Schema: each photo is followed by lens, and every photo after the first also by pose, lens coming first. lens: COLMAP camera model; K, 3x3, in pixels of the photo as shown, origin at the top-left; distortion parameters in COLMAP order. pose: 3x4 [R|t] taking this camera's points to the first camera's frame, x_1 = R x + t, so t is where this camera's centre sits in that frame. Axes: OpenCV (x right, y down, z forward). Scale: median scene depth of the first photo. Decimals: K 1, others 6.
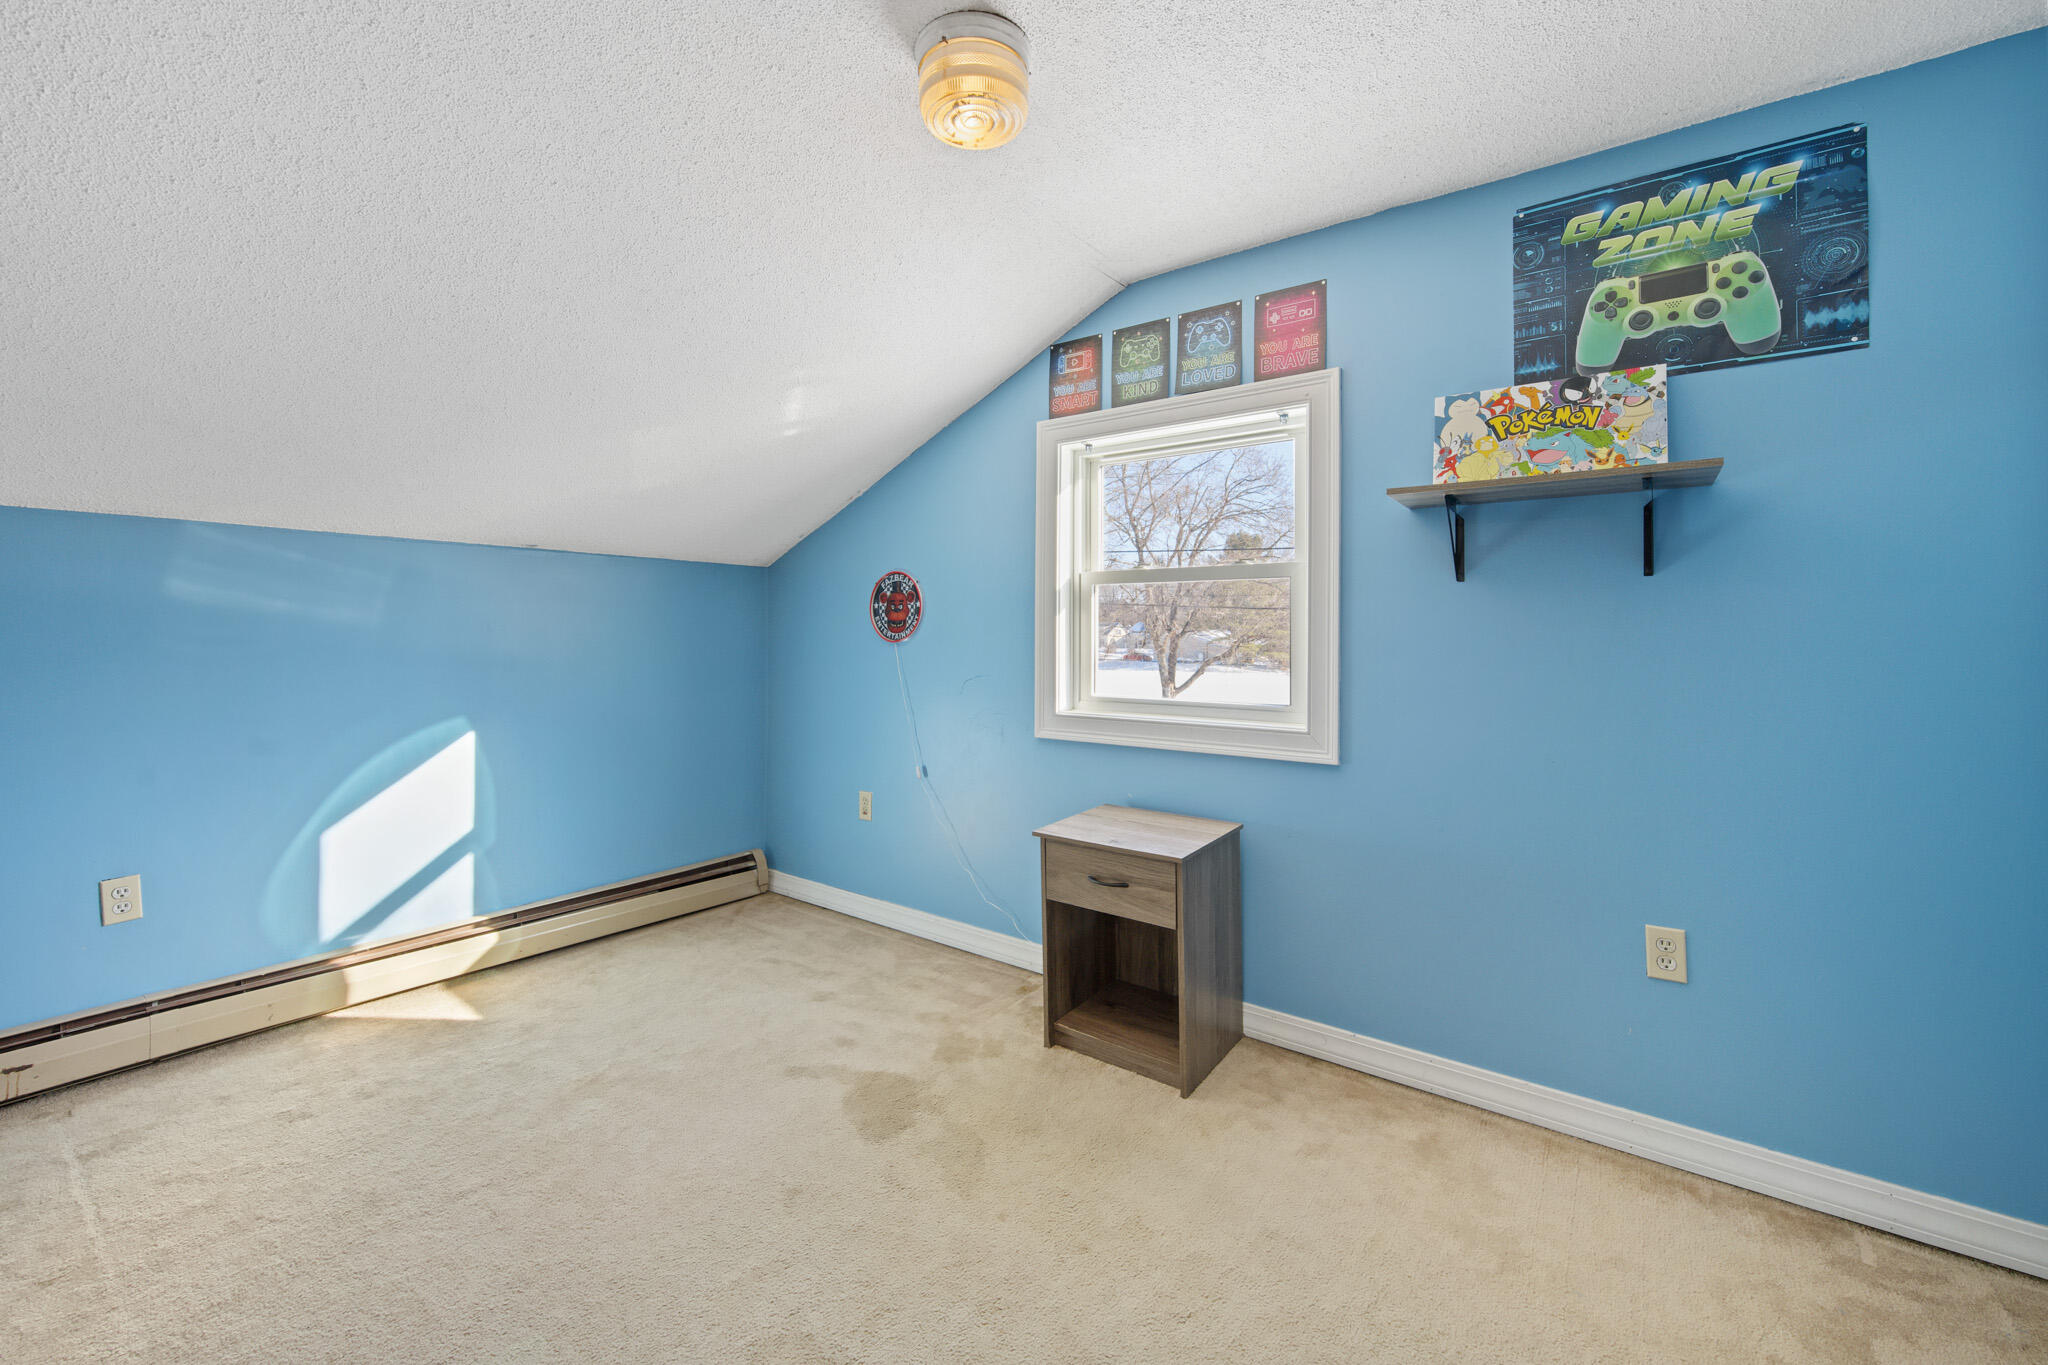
lens RADIAL K [[843.7, 0, 1018.6], [0, 843.7, 615.5], [0, 0, 1]] dist [0.000755, -0.000198]
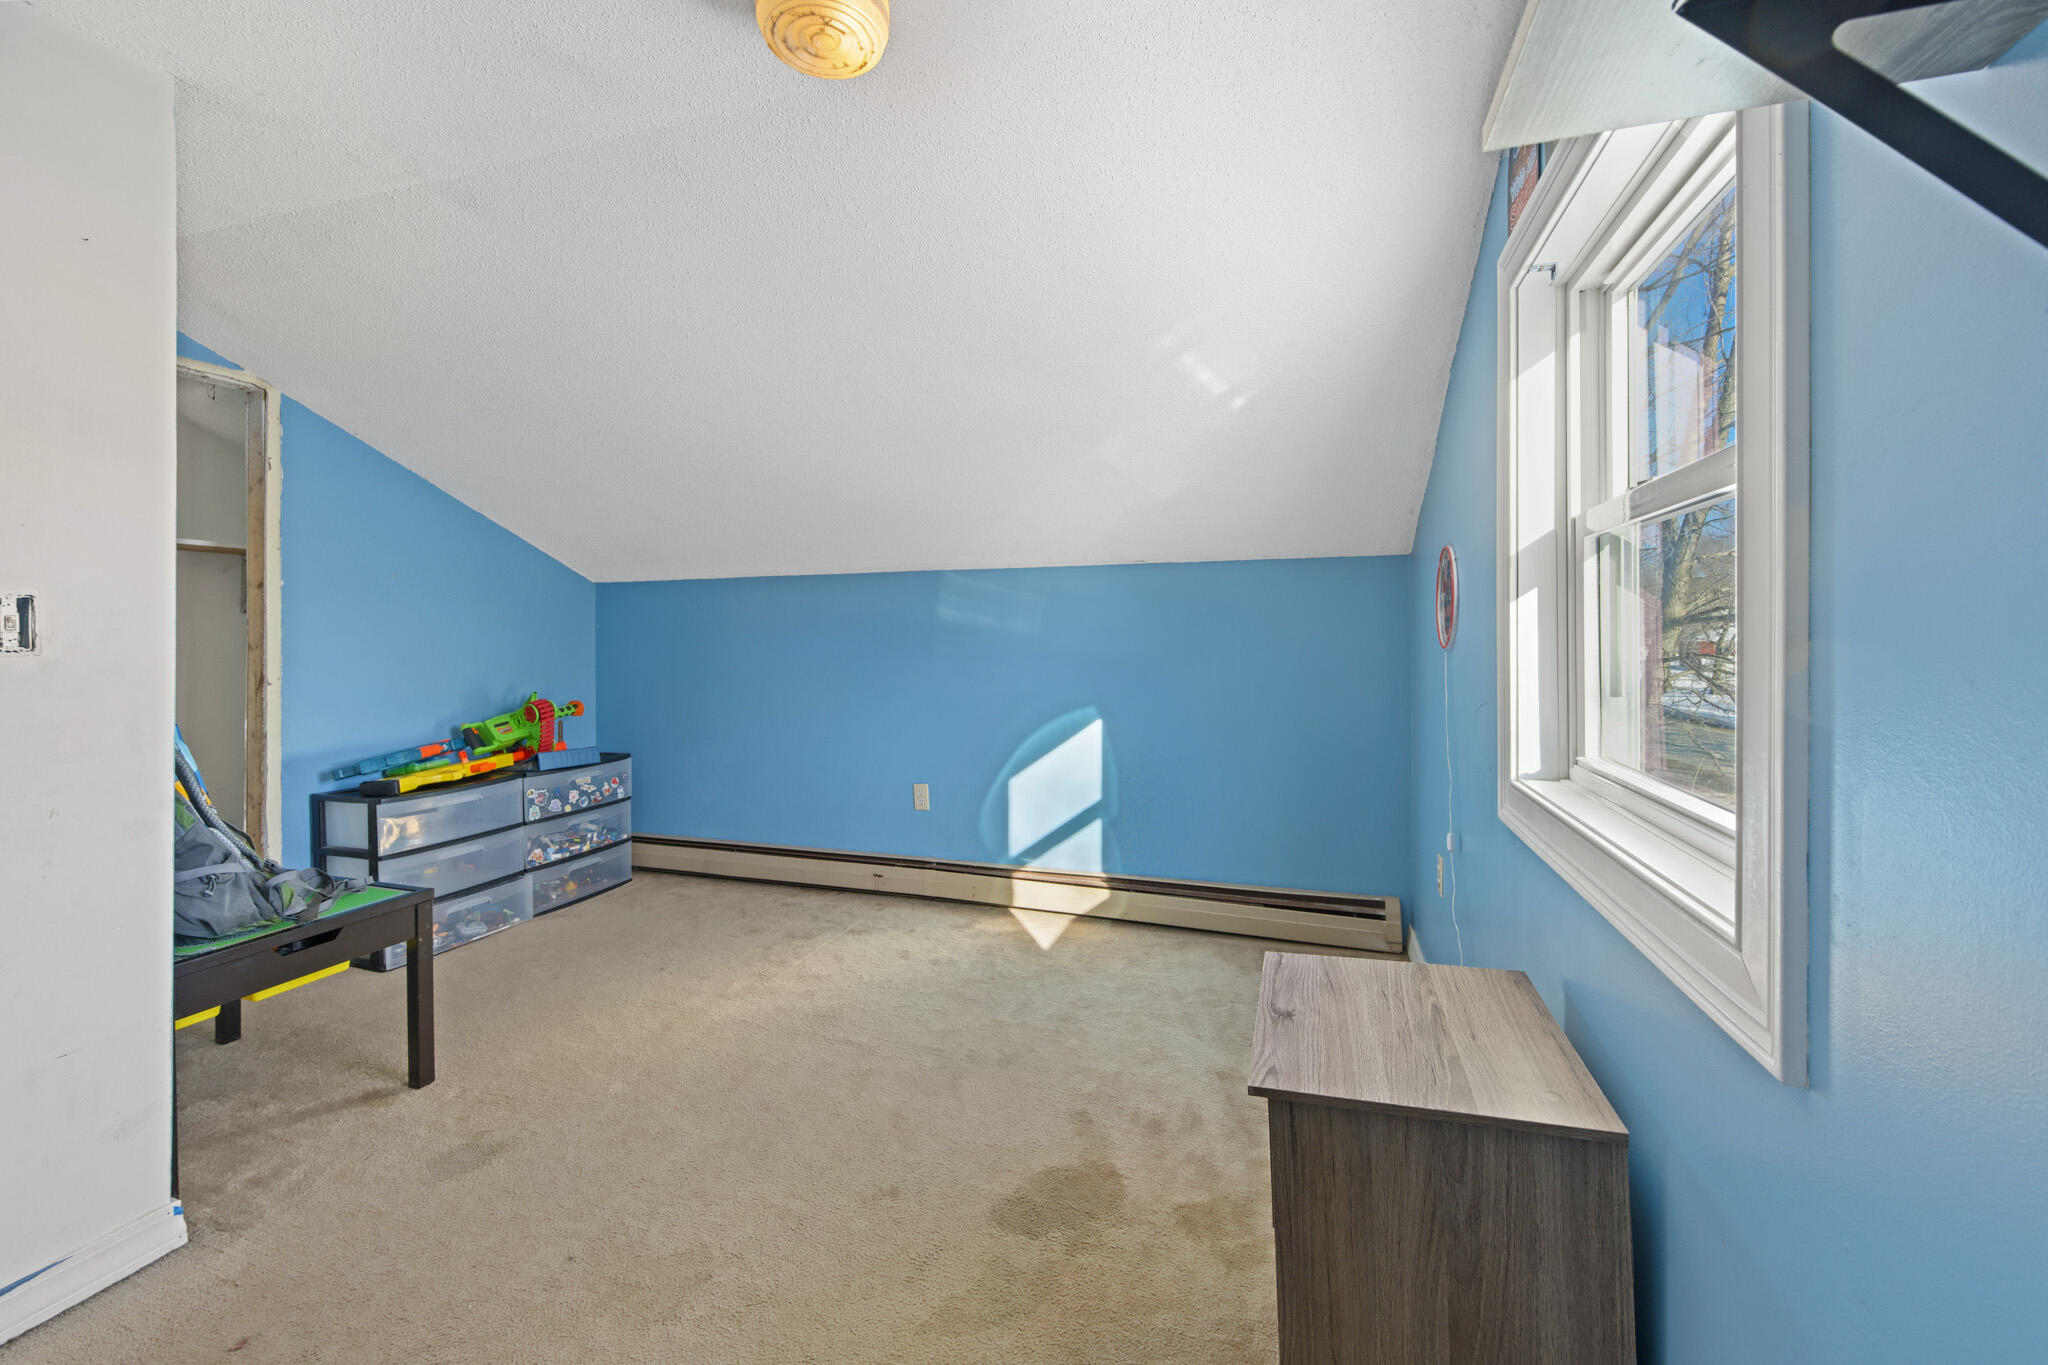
lens RADIAL K [[826.6, 0, 1011.7], [0, 826.6, 632.2], [0, 0, 1]] dist [-0.001634, 0.000164]
pose [[0.304743, -0.007301, -0.952407, 0.496983], [0.030733, 0.999525, 0.002172, 0.005704], [0.951939, -0.029932, 0.304823, 0.577920]]
